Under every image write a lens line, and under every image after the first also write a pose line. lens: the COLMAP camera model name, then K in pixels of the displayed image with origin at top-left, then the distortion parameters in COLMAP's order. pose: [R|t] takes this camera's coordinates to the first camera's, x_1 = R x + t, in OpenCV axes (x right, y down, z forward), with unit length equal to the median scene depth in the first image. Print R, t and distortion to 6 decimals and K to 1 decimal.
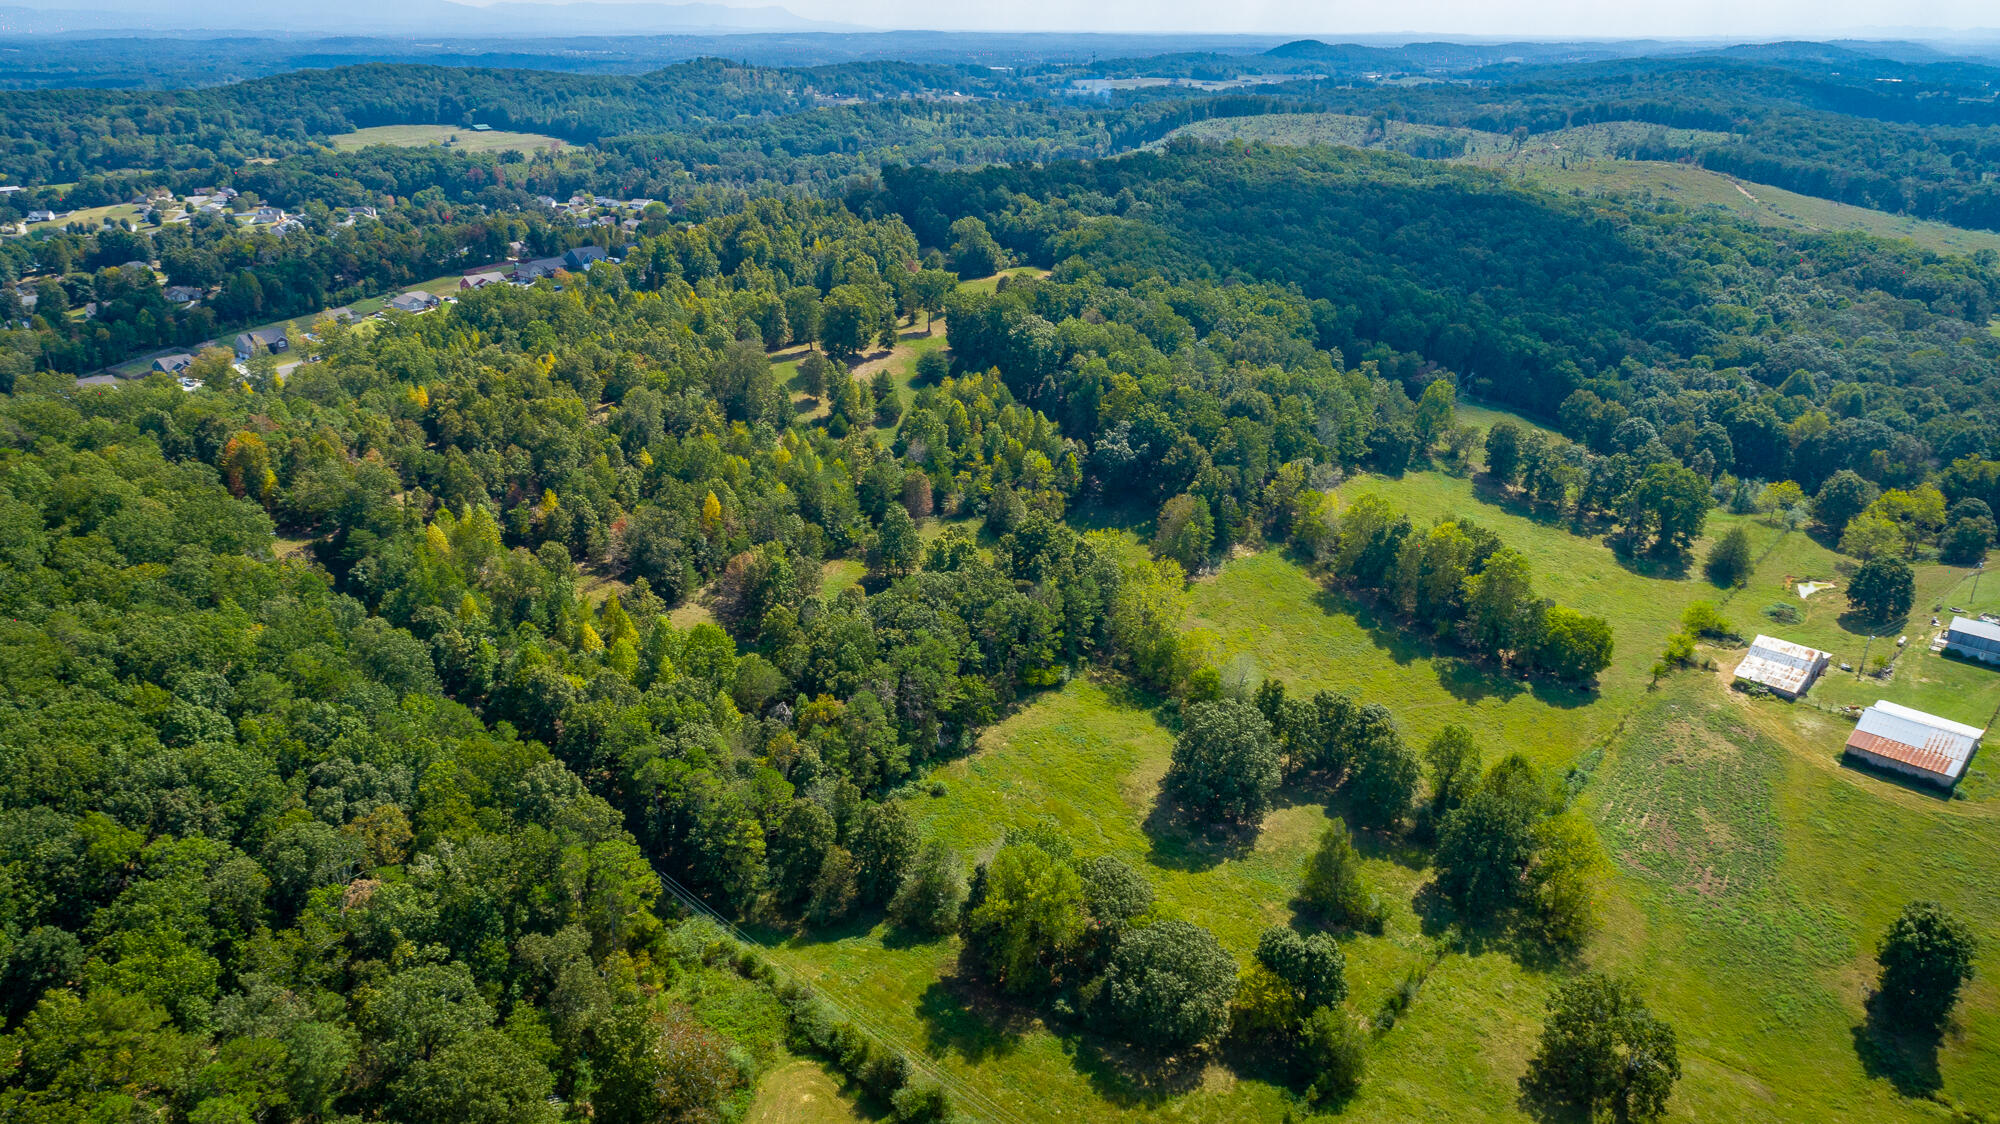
lens RADIAL K [[1356.3, 0, 1000.7], [0, 1356.3, 559.5], [0, 0, 1]] dist [-0.013701, 0.012804]
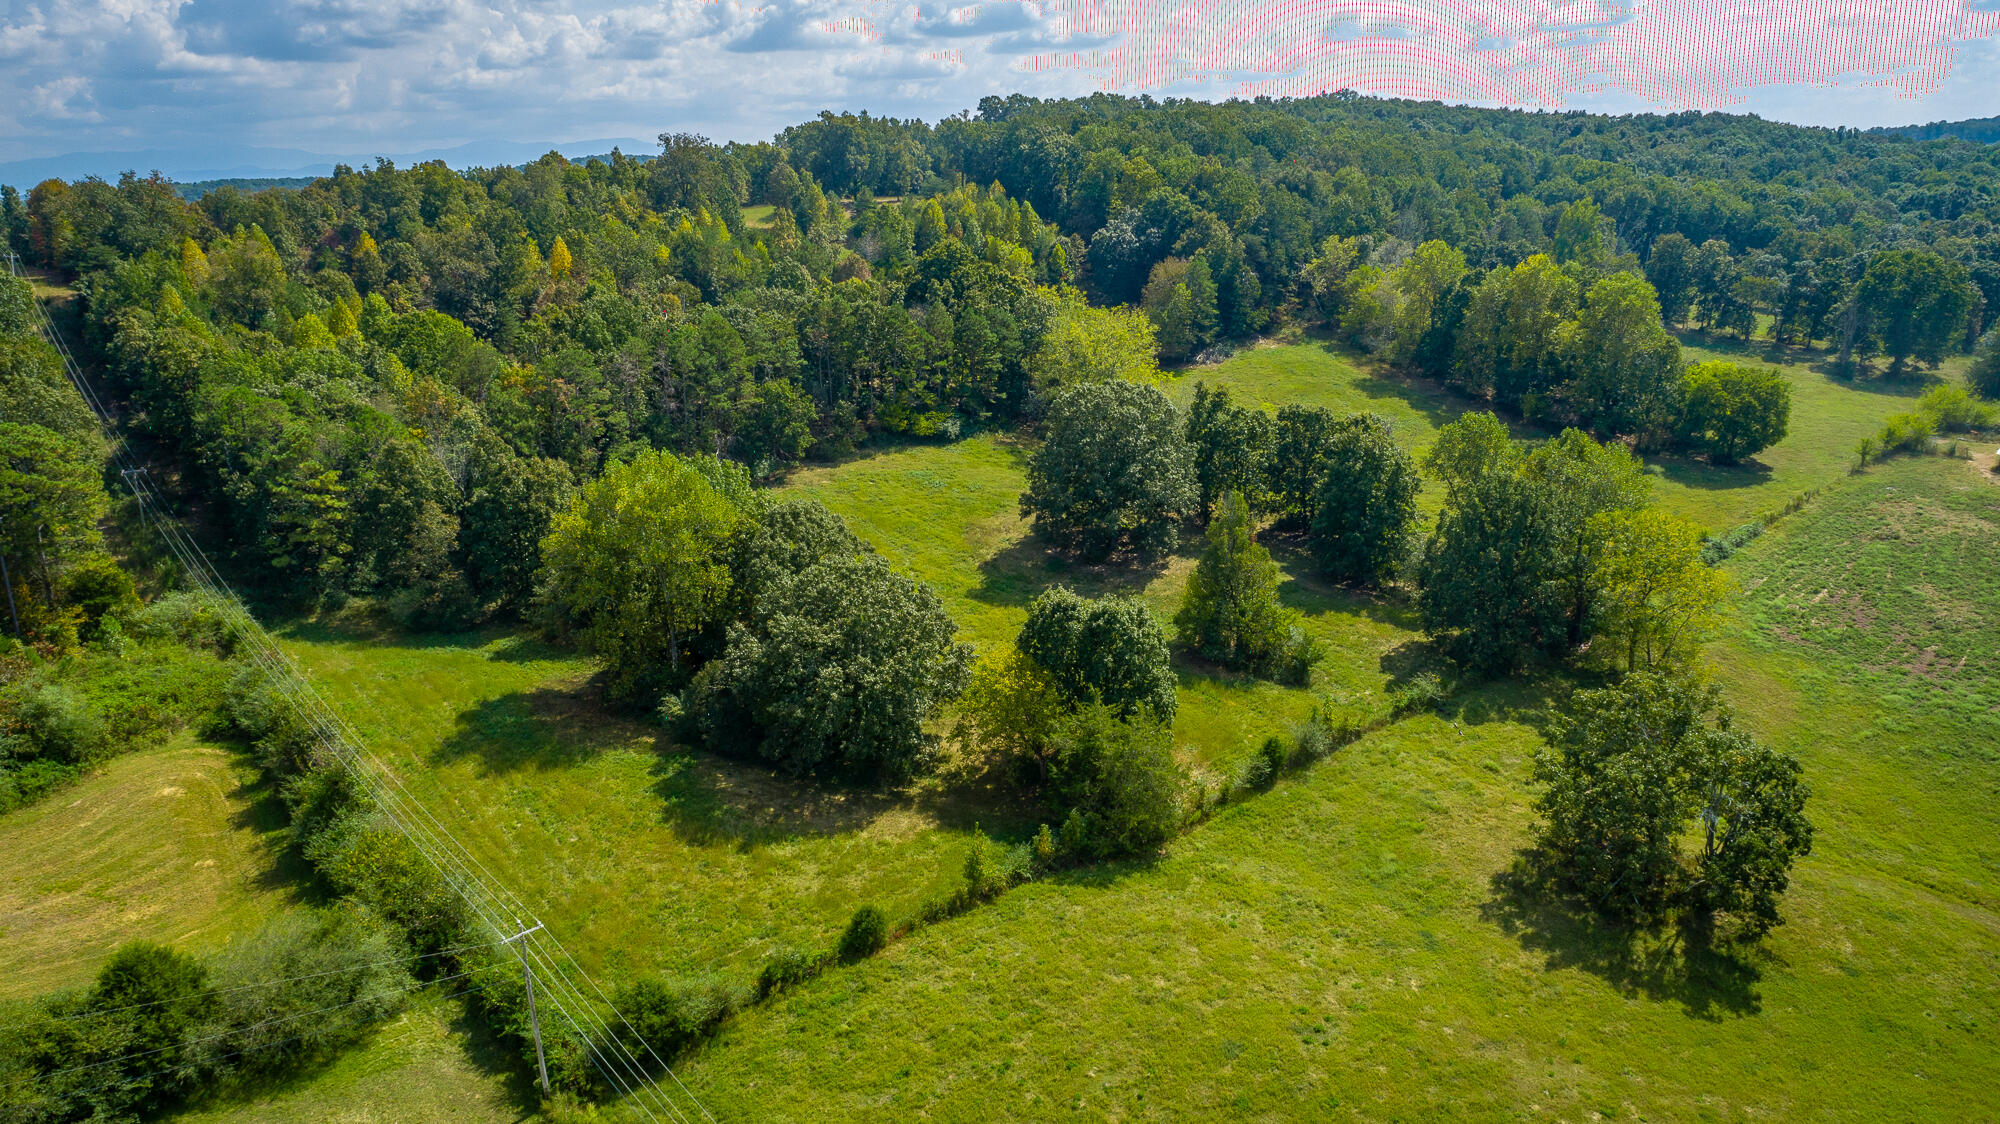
lens RADIAL K [[1356.3, 0, 1000.7], [0, 1356.3, 559.5], [0, 0, 1]] dist [-0.013701, 0.012804]
pose [[0.984867, 0.016344, -0.172538, 0.172441], [-0.031982, 0.995585, -0.088248, 0.189866], [0.170333, 0.092431, 0.981042, 0.270083]]
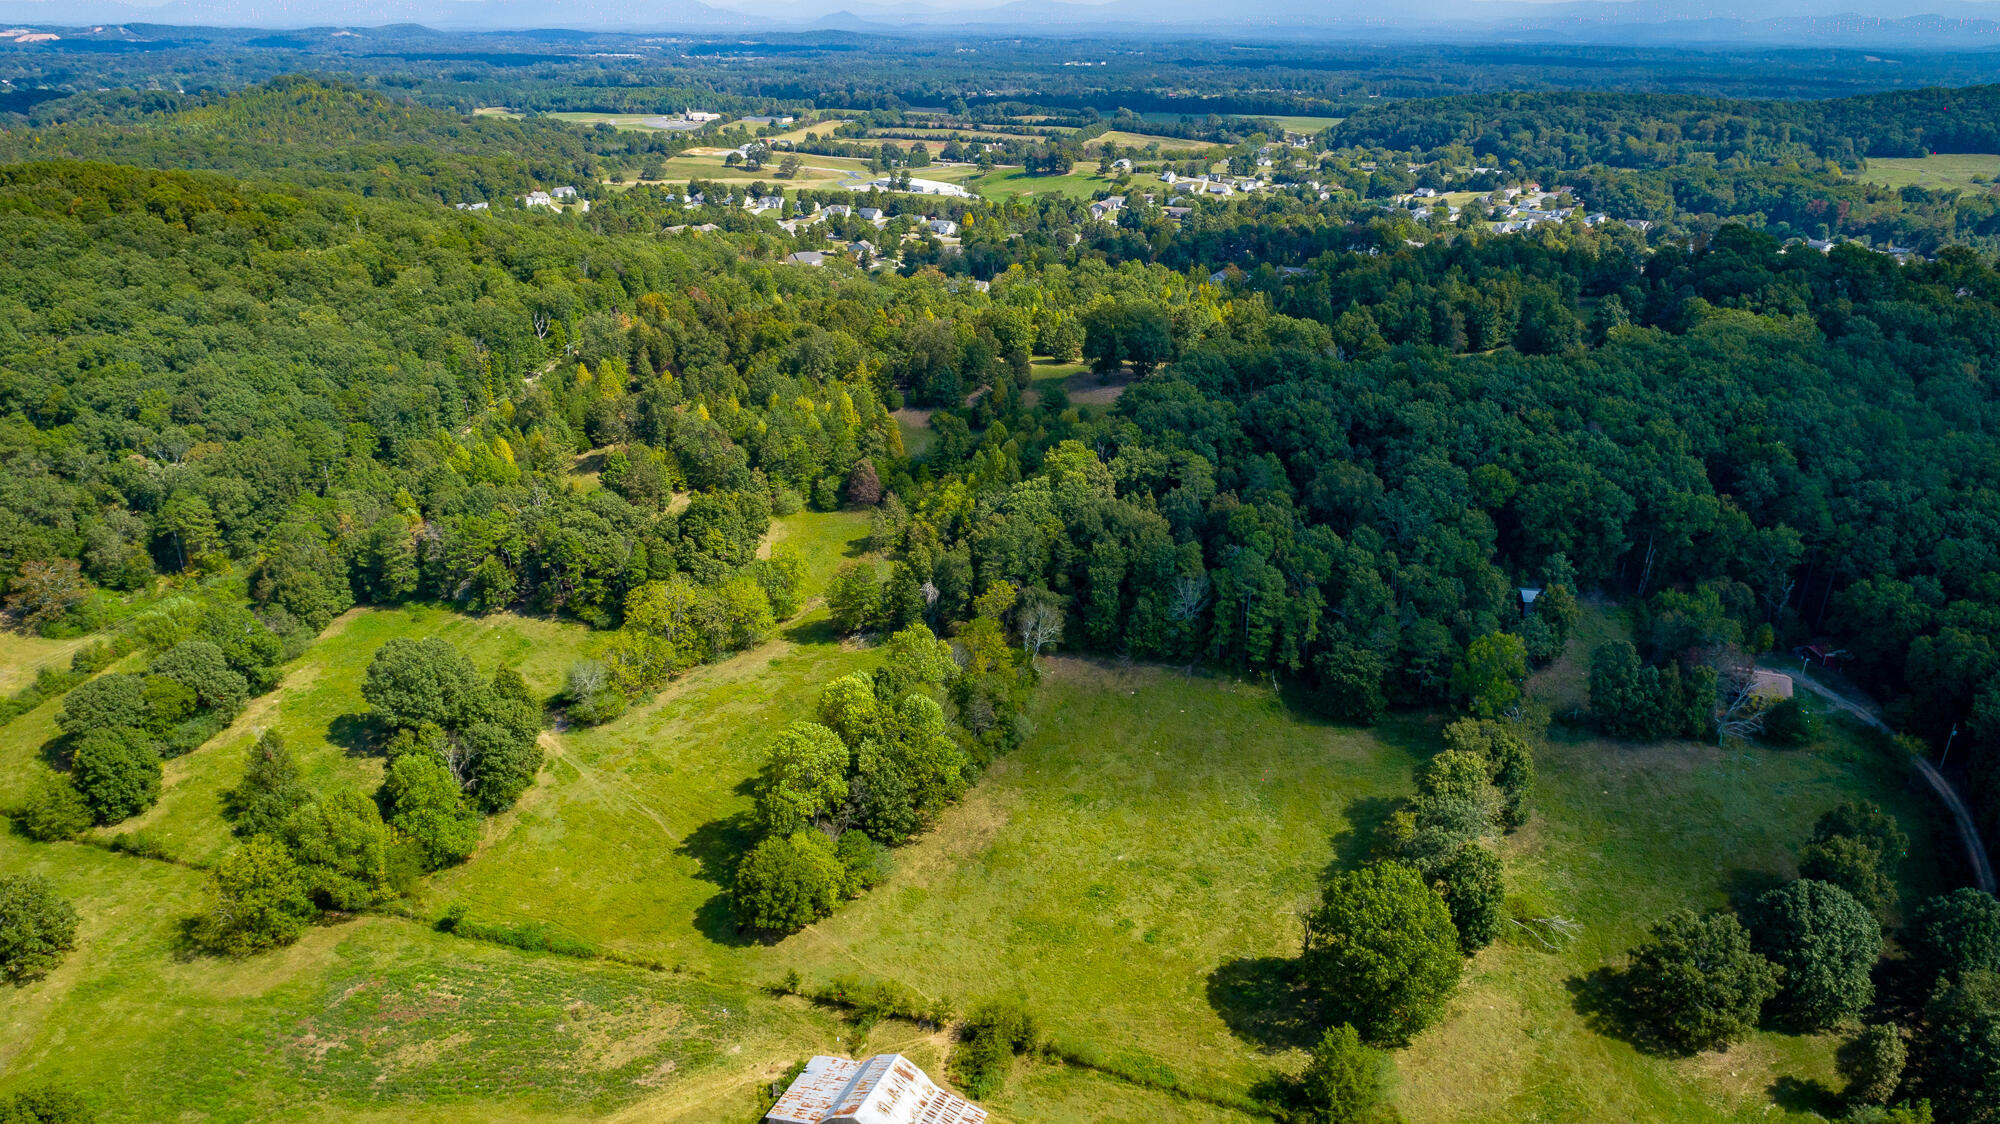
lens RADIAL K [[1356.3, 0, 1000.7], [0, 1356.3, 559.5], [0, 0, 1]] dist [-0.013701, 0.012804]
pose [[0.361252, 0.344958, -0.866315, 0.958871], [-0.352044, 0.910754, 0.215852, -0.271455], [0.863459, 0.227004, 0.450452, 0.676200]]
